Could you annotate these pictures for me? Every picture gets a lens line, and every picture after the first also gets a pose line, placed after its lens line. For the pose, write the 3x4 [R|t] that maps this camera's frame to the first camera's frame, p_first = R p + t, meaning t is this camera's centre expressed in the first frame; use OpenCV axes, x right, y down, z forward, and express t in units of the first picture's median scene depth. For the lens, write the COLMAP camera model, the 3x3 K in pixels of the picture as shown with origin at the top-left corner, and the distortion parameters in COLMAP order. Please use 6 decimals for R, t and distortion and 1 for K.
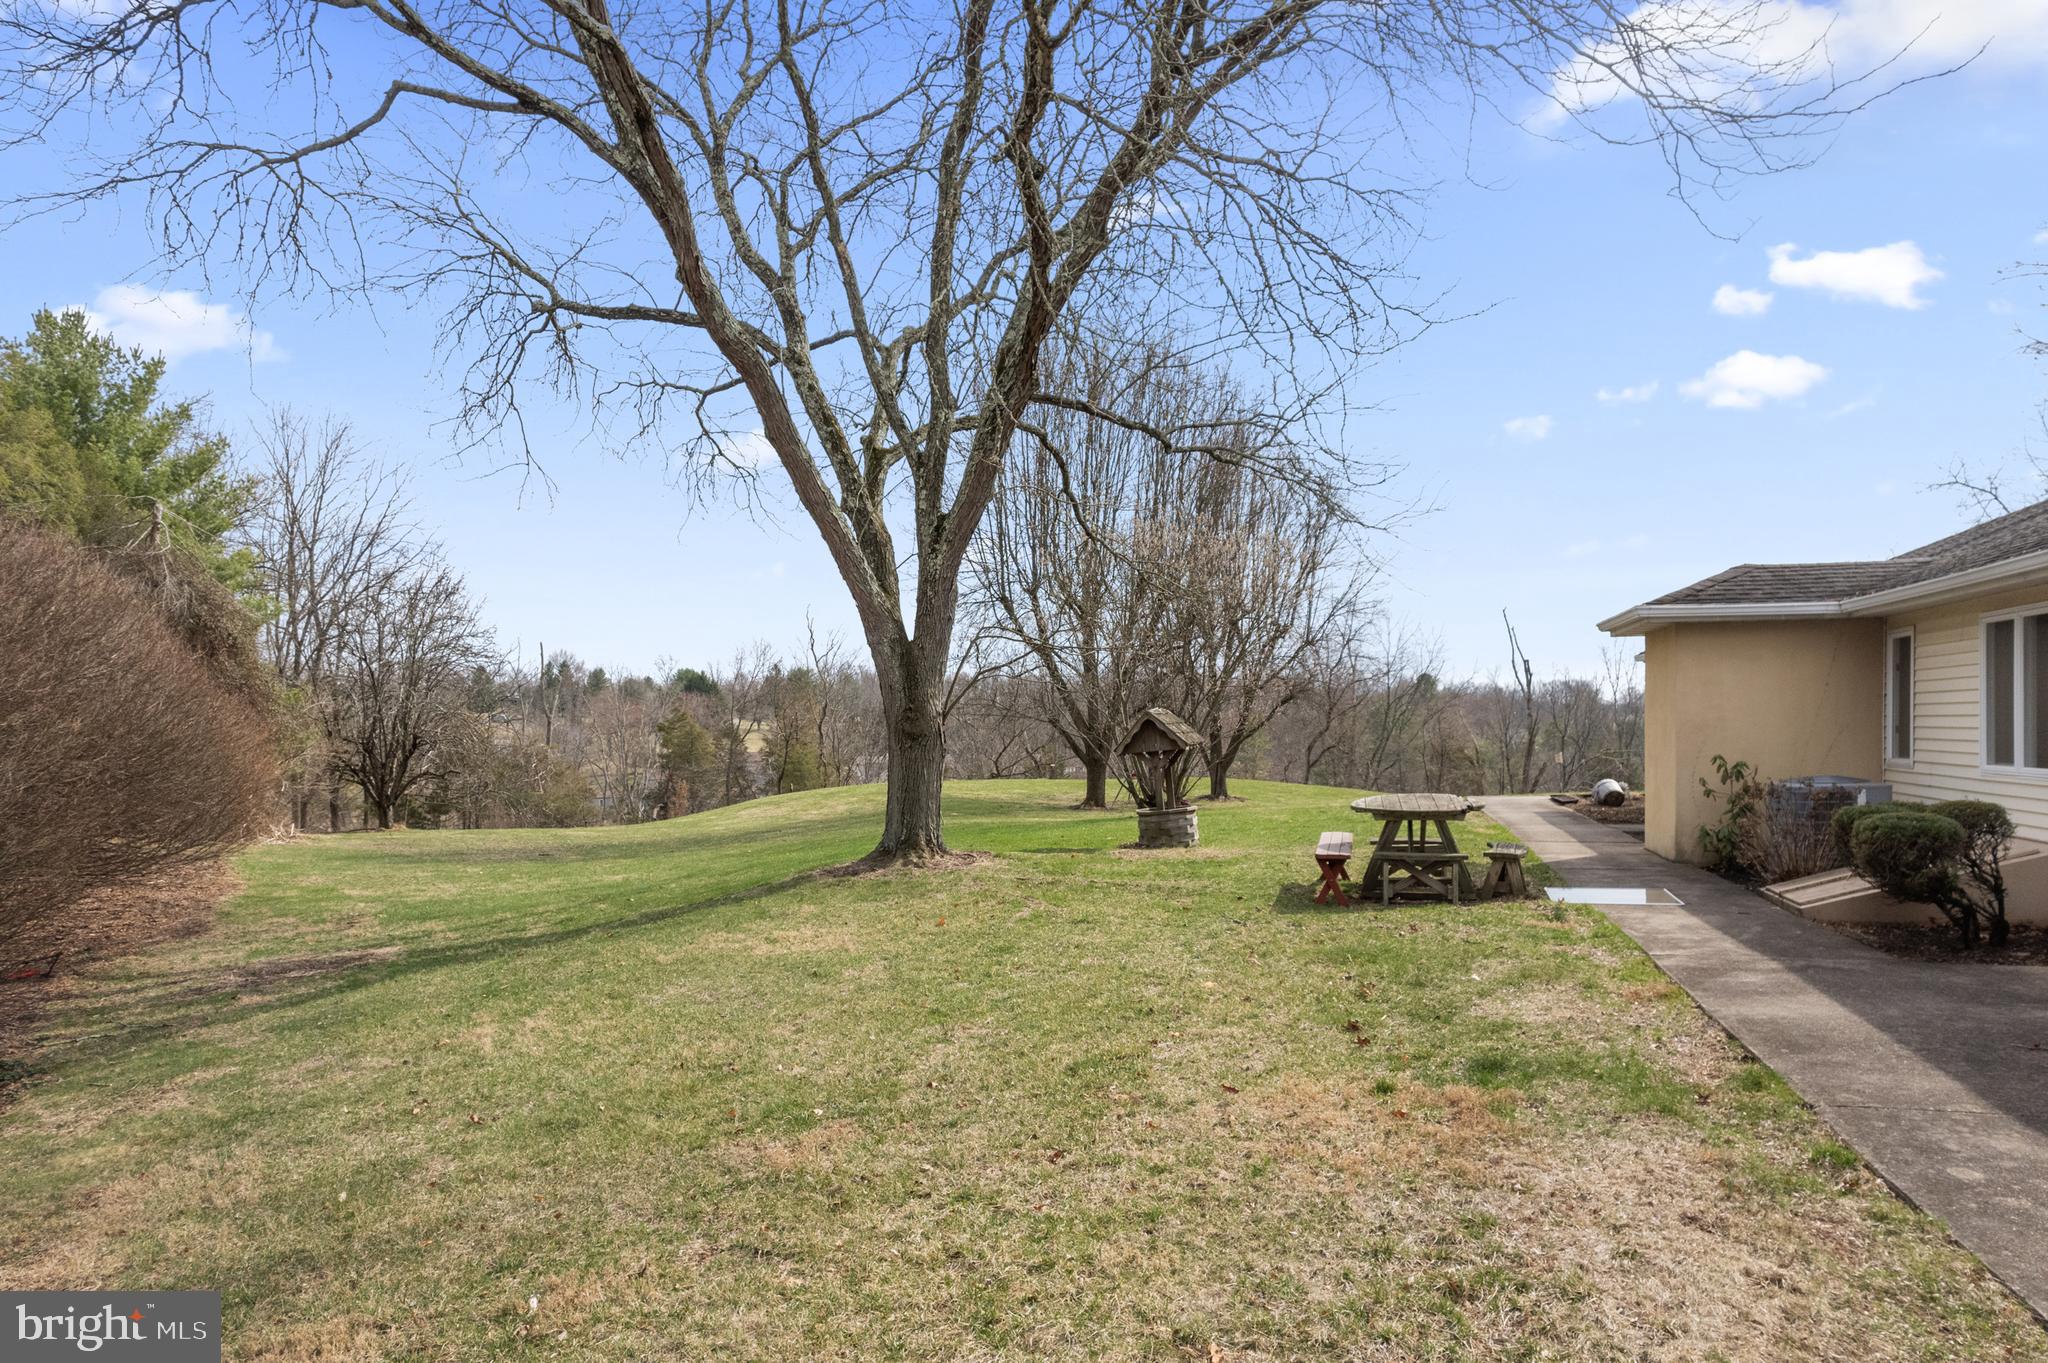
lens RADIAL K [[1336.8, 0, 1015.4], [0, 1336.8, 701.2], [0, 0, 1]] dist [-0.074642, 0.060838]
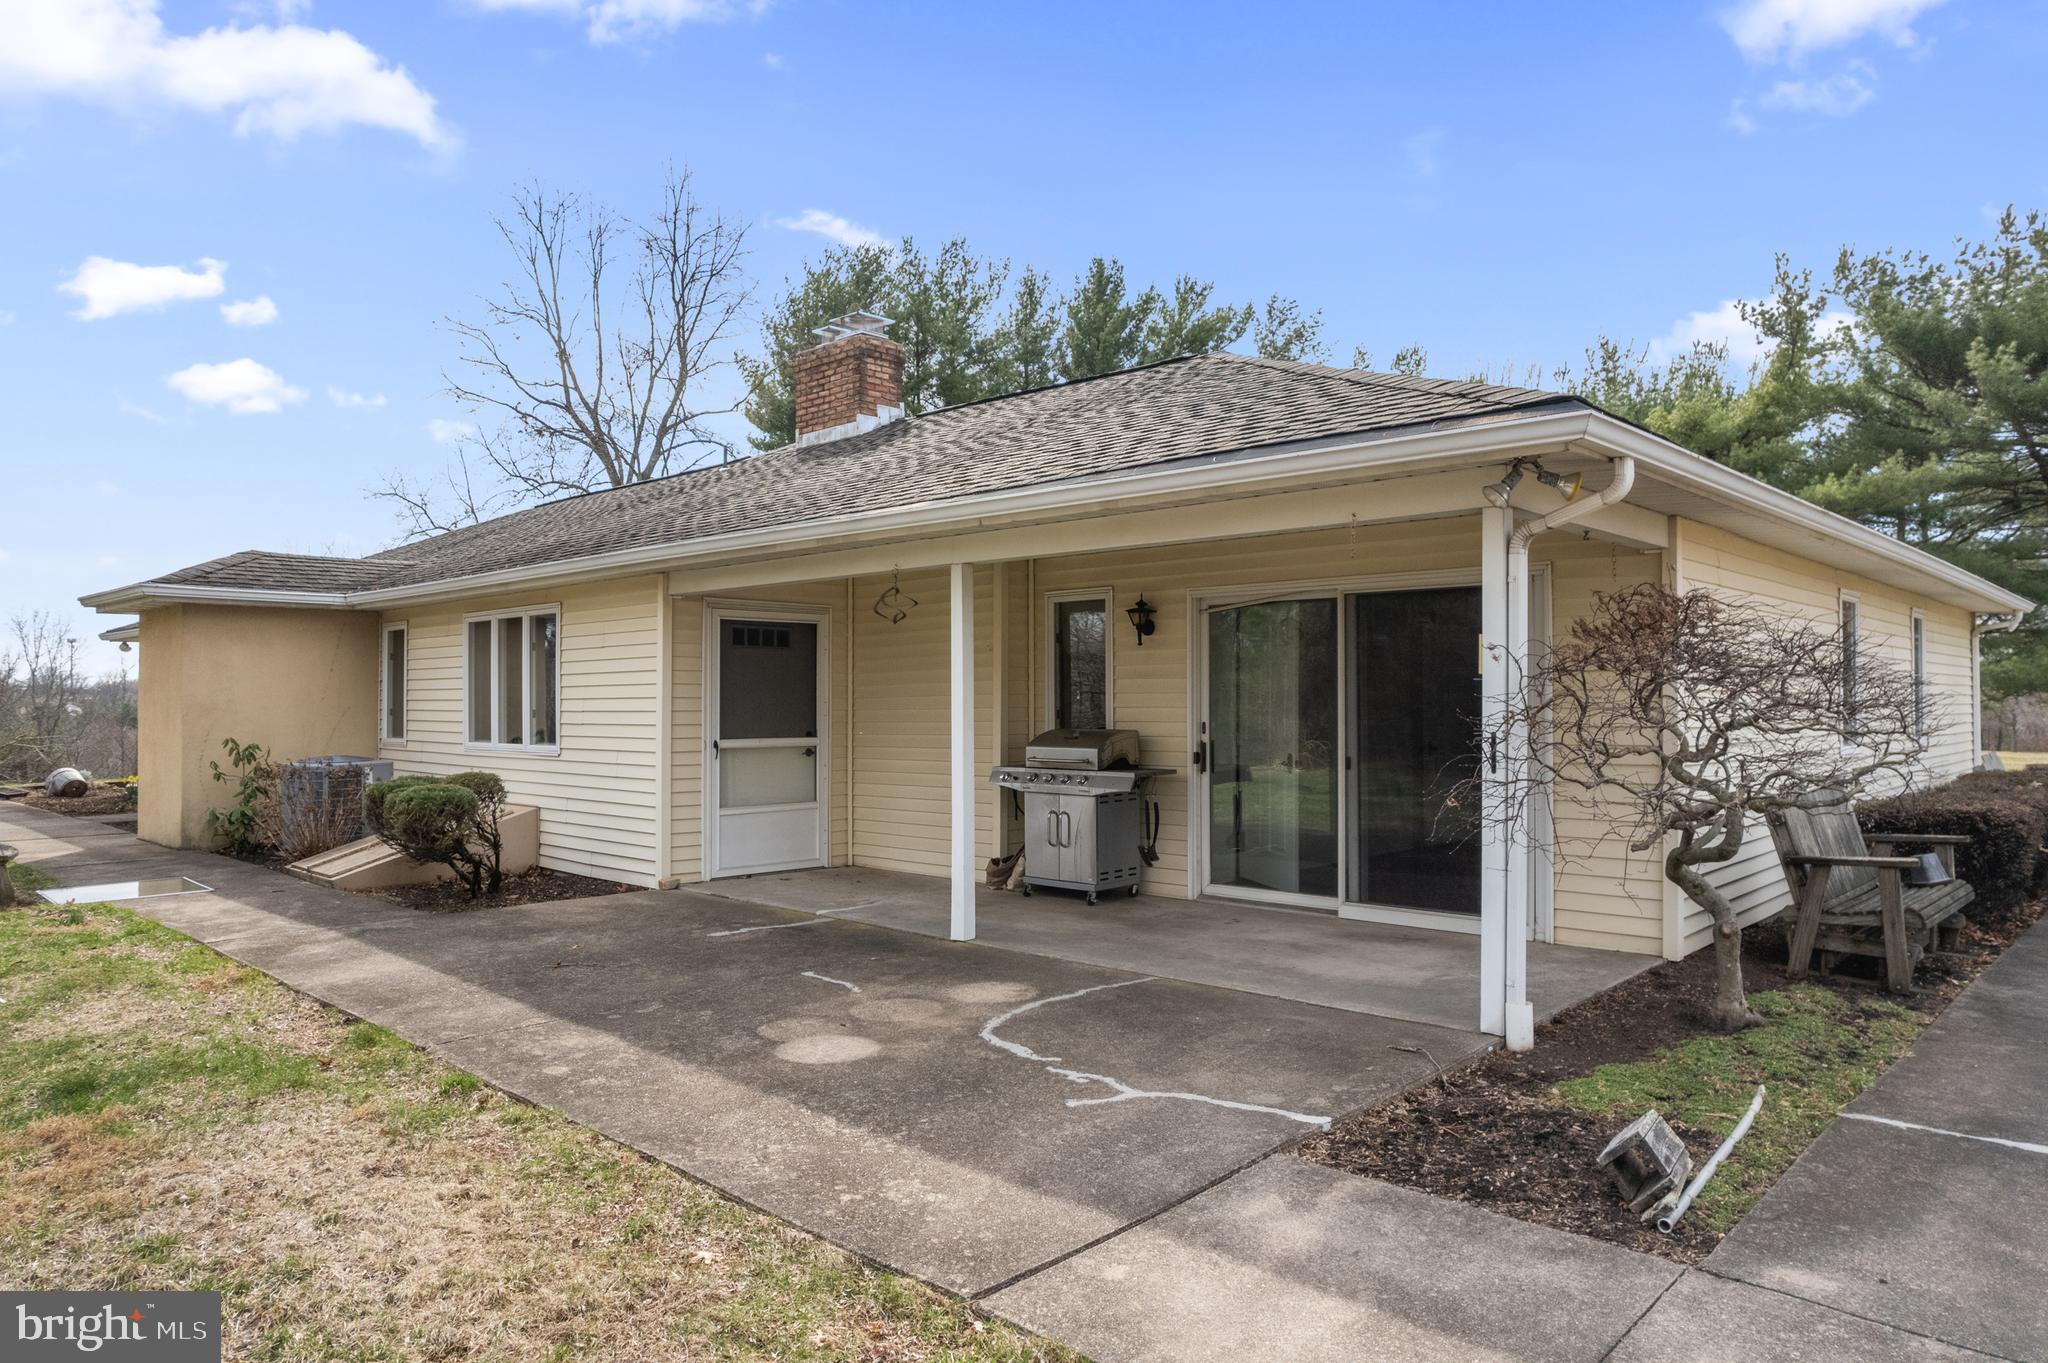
lens RADIAL K [[1308.0, 0, 1024.0], [0, 1308.0, 681.5], [0, 0, 1]] dist [-0.068072, 0.055203]
pose [[0.456167, 0.018905, 0.889693, -0.108828], [-0.016215, 0.999785, -0.012930, 0.001365], [-0.889746, -0.008528, 0.456375, 0.032469]]
